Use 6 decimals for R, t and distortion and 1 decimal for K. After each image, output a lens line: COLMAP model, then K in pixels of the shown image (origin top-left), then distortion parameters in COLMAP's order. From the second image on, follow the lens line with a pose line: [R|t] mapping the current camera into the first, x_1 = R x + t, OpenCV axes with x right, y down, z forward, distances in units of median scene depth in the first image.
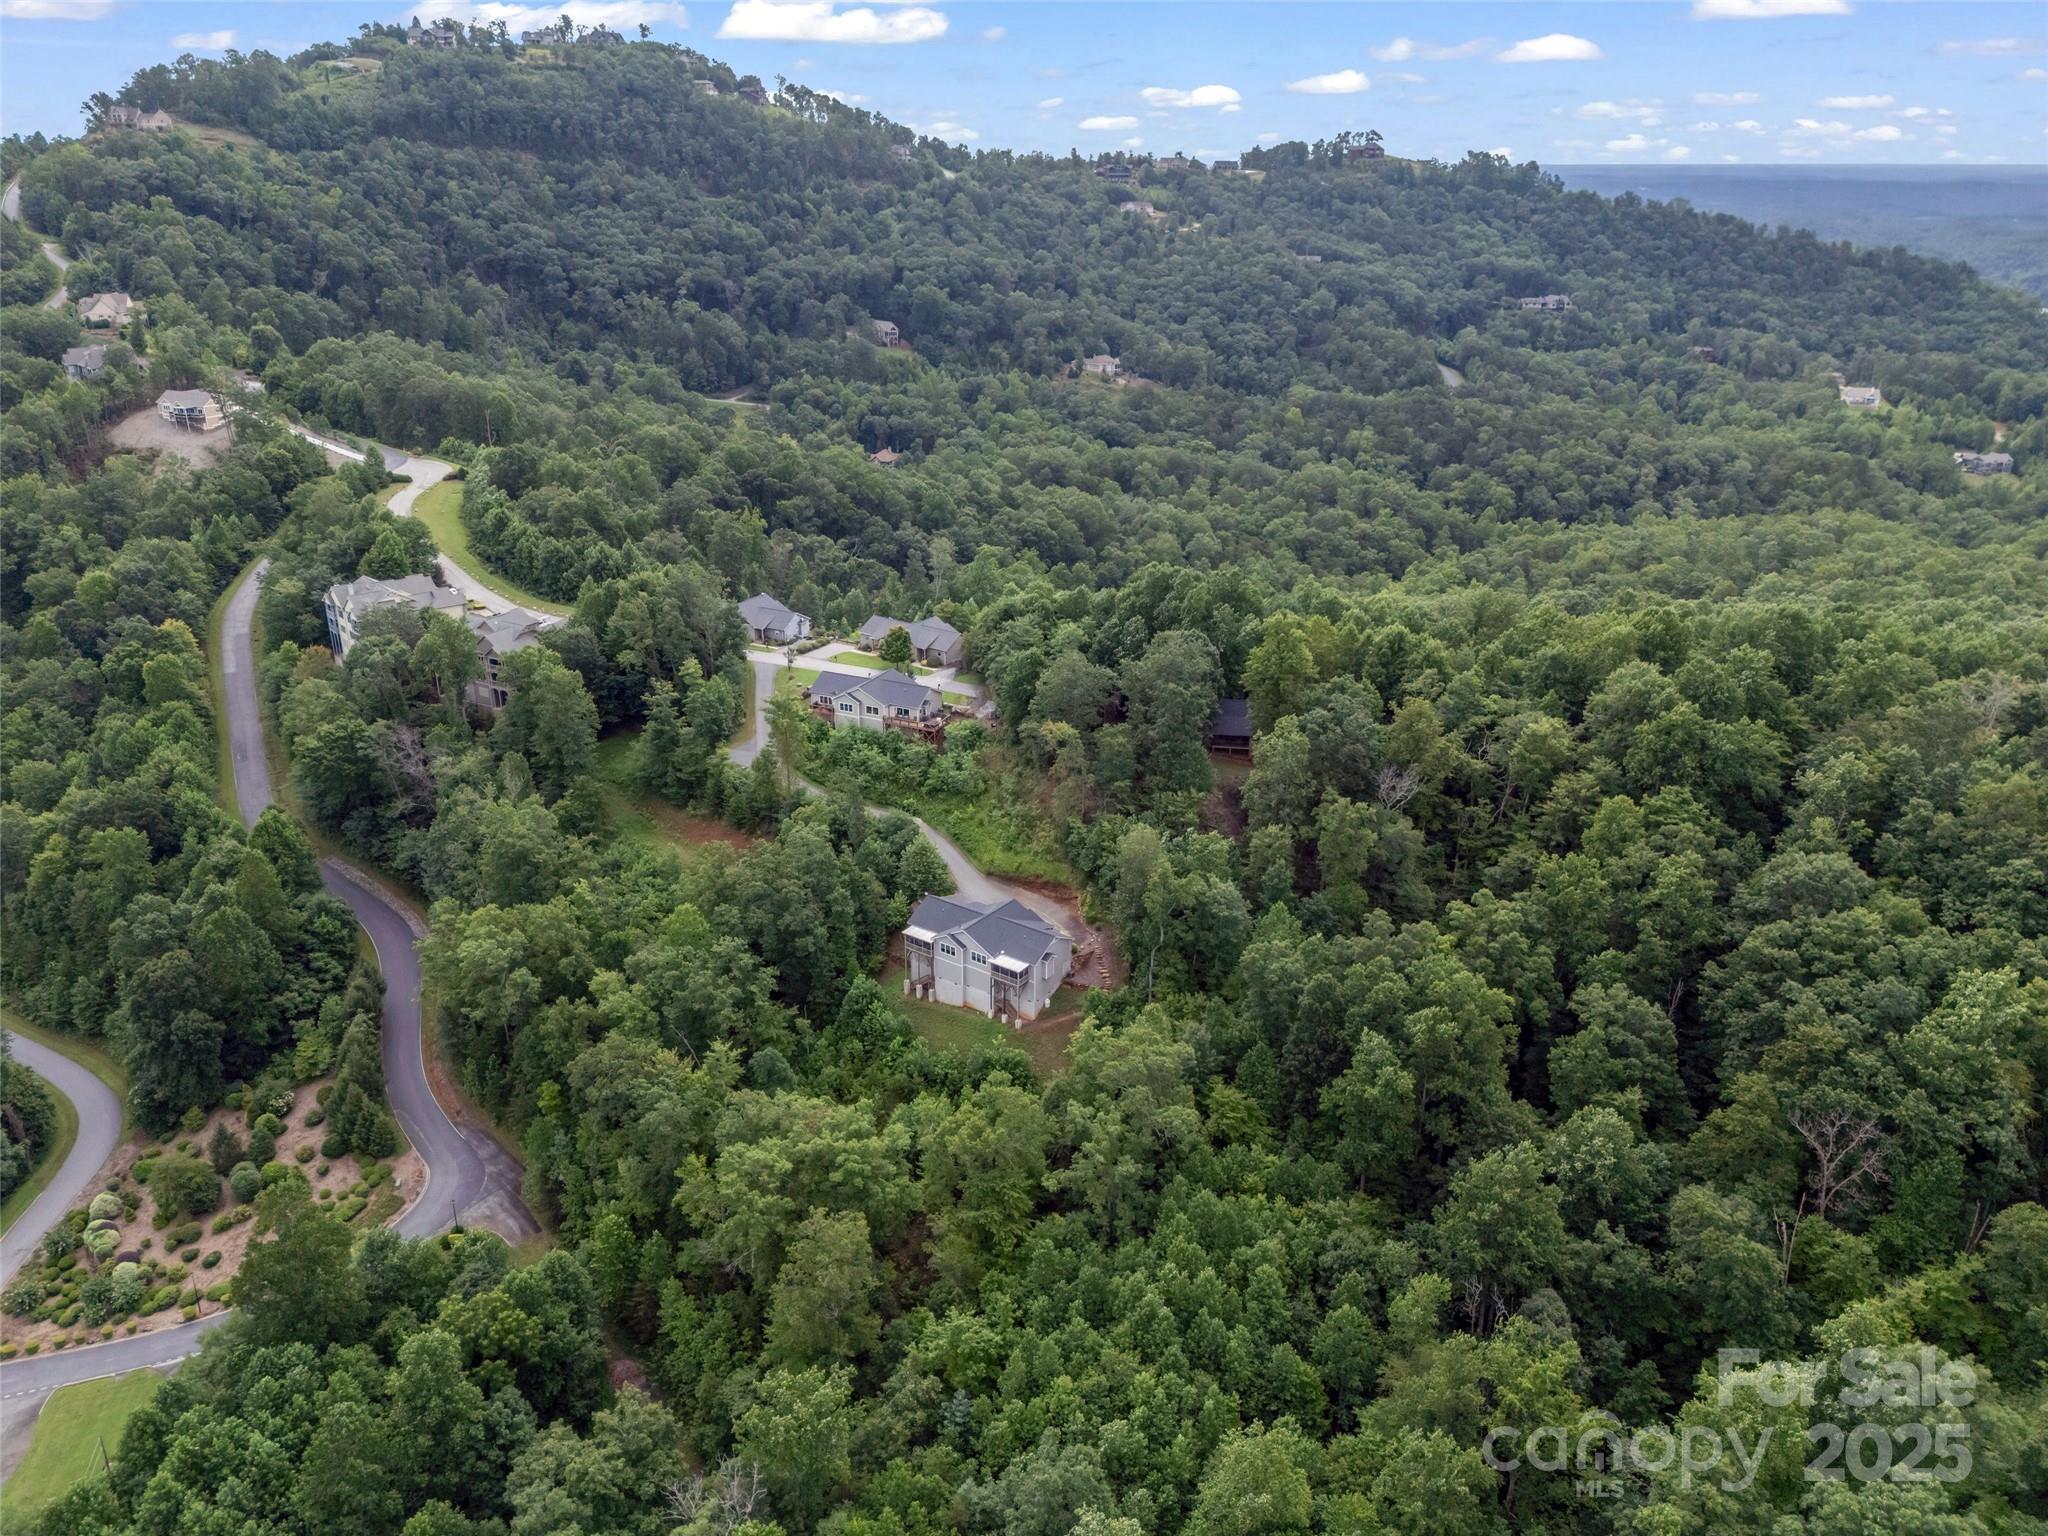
lens RADIAL K [[1601.4, 0, 1017.0], [0, 1601.4, 811.7], [0, 0, 1]] dist [0.084352, -0.072665]
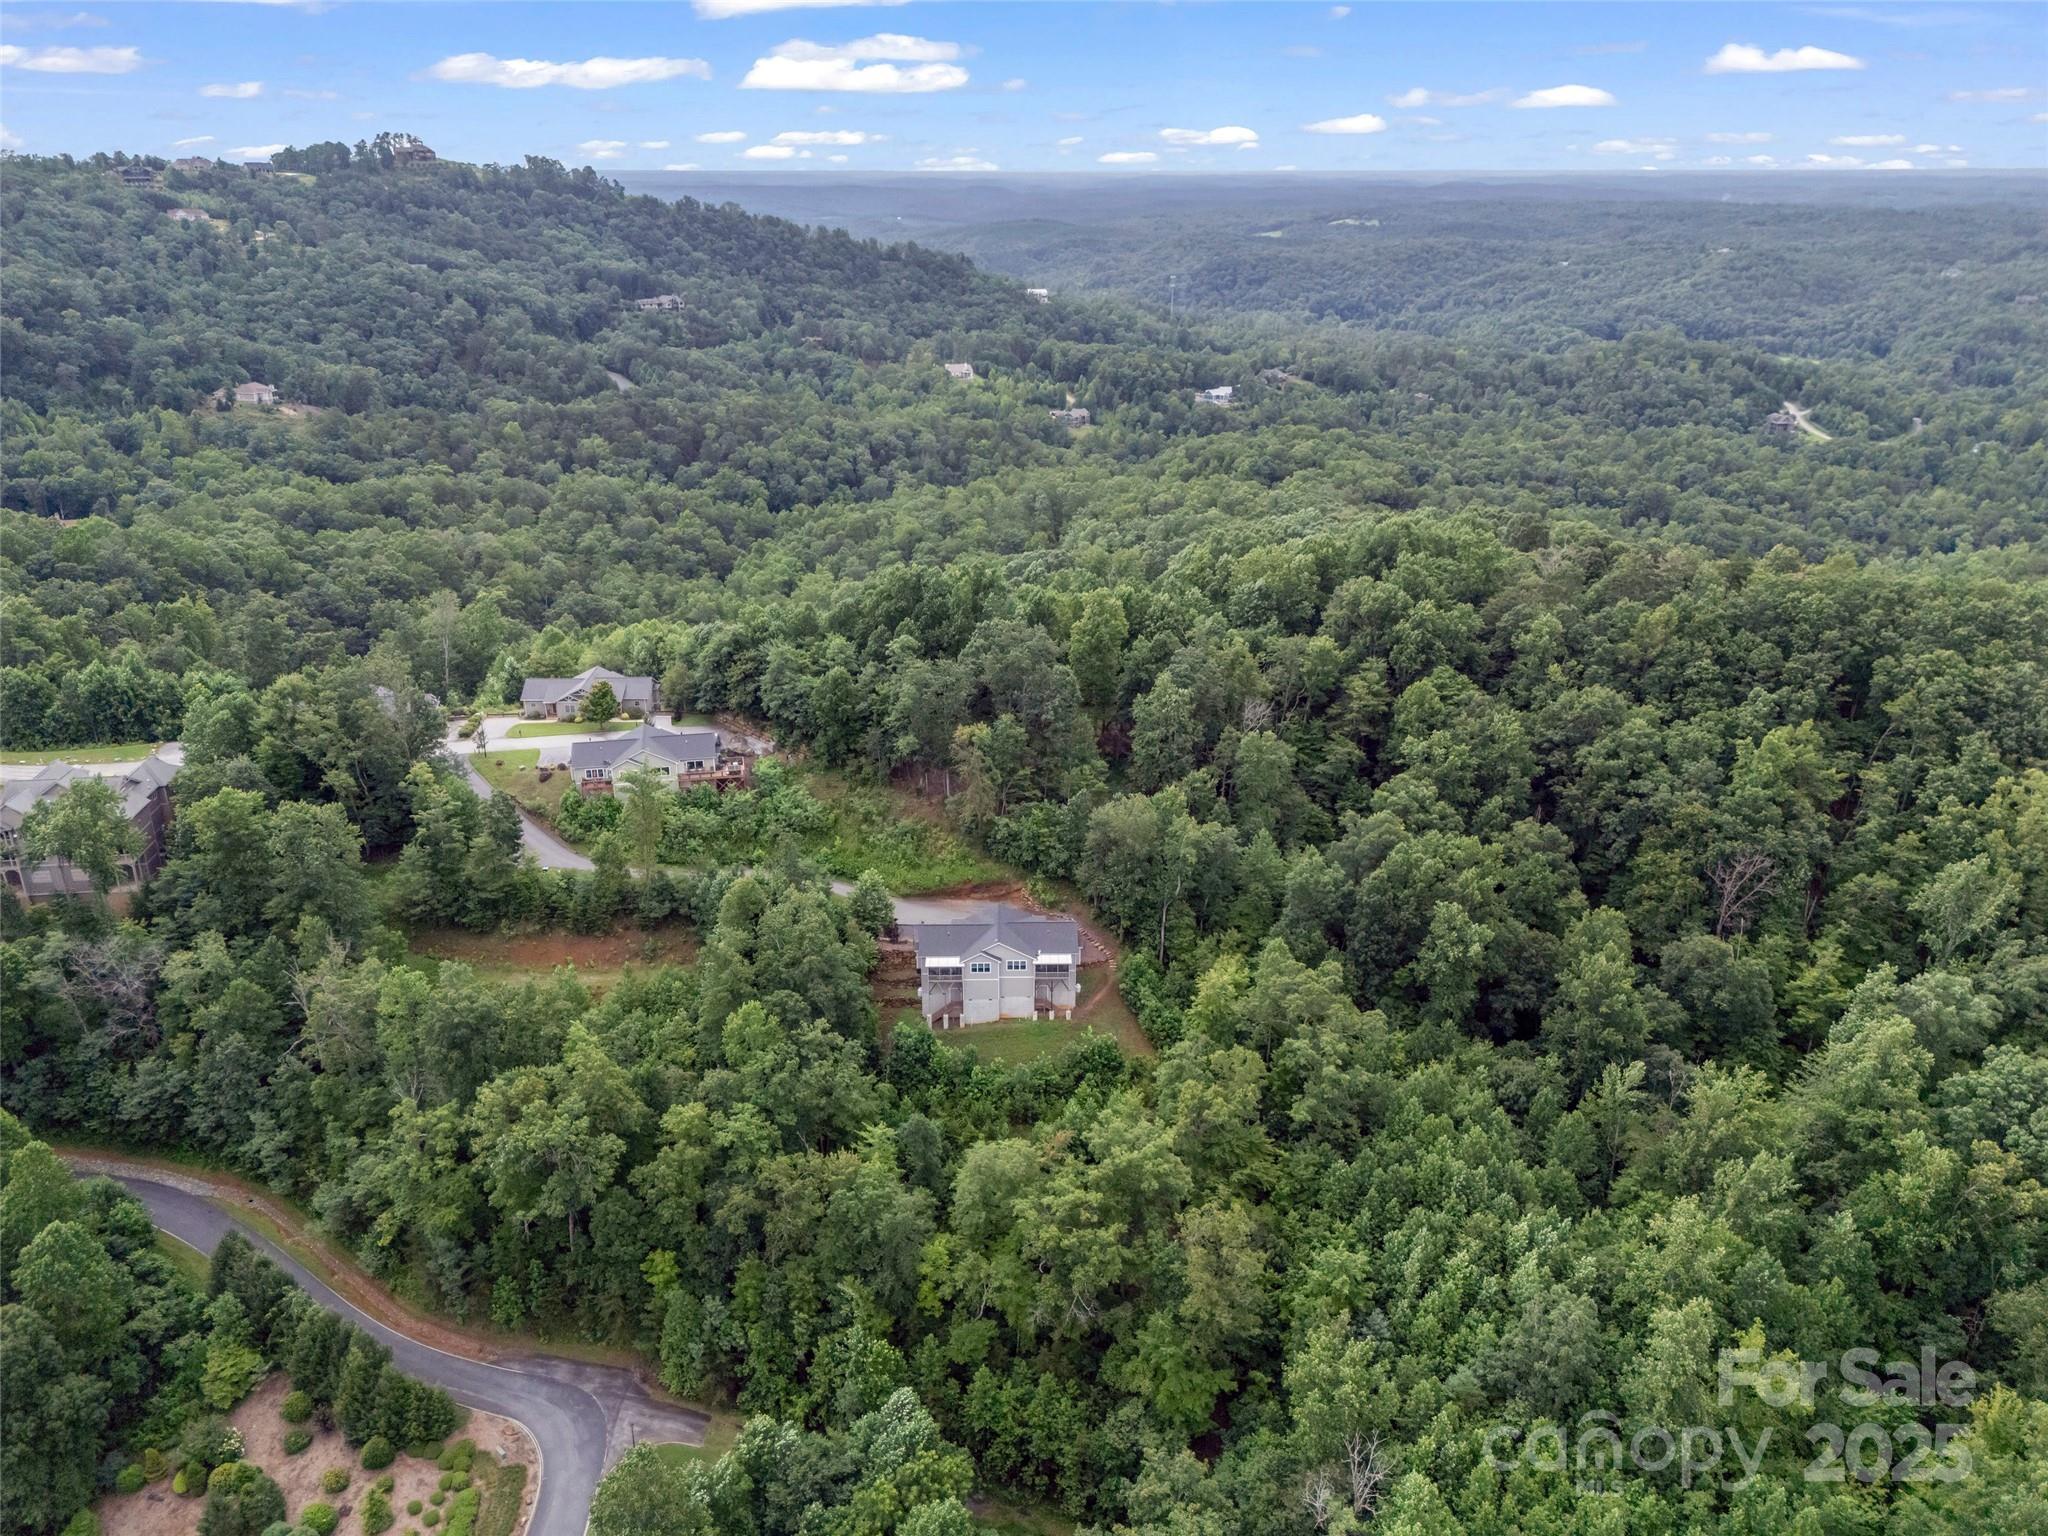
lens RADIAL K [[1615.1, 0, 1045.3], [0, 1615.1, 756.5], [0, 0, 1]] dist [0.136209, -0.120802]
pose [[0.788626, -0.220234, 0.574078, -0.169585], [0.239337, 0.969969, 0.043326, -0.022933], [-0.566380, 0.103230, 0.817653, 0.041293]]
